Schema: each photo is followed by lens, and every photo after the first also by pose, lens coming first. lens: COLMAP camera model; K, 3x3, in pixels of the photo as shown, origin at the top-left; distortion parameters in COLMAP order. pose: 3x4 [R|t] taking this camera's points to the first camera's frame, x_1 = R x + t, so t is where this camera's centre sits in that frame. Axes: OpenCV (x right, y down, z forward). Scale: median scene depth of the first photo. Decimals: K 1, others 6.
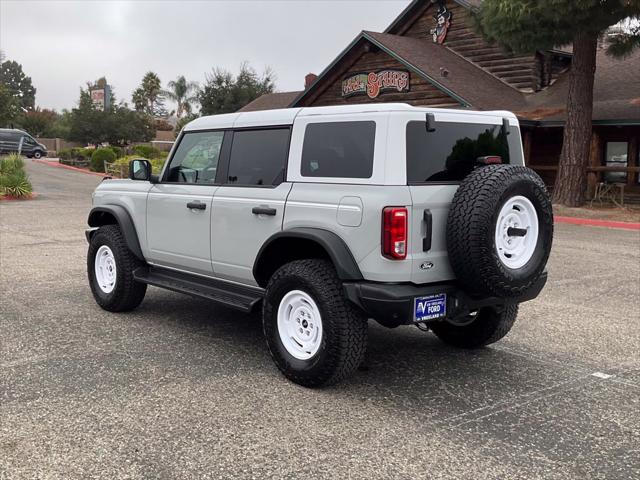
lens RADIAL K [[697.0, 0, 320.2], [0, 697.0, 224.9], [0, 0, 1]] dist [0.065958, -0.040473]
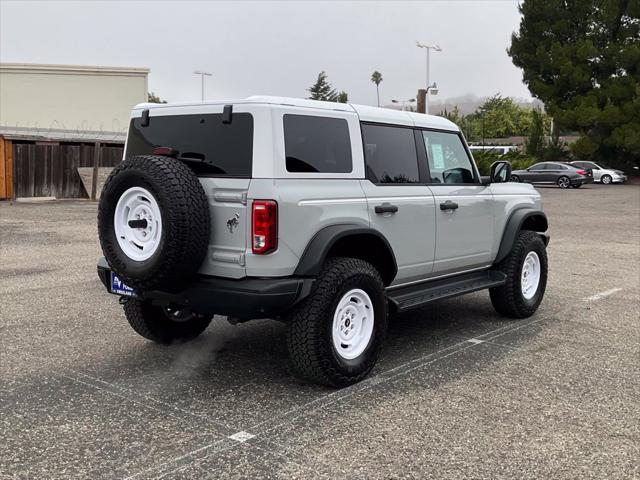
lens RADIAL K [[740.3, 0, 338.7], [0, 740.3, 227.8], [0, 0, 1]] dist [0.090254, -0.022034]
pose [[0.204861, 0.075620, -0.975865, 1.361747], [-0.102377, 0.993198, 0.055471, -0.071339], [0.973422, 0.088542, 0.211210, 1.054657]]
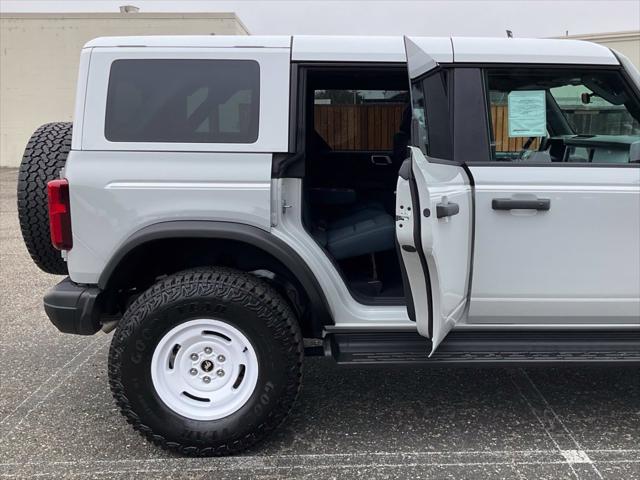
lens RADIAL K [[673.2, 0, 355.6], [0, 673.2, 225.8], [0, 0, 1]] dist [0.094358, -0.196141]
pose [[-0.635304, 0.101104, -0.765615, 0.701779], [-0.078465, 0.977812, 0.194236, -0.153811], [0.768266, 0.183474, -0.613274, 1.829337]]
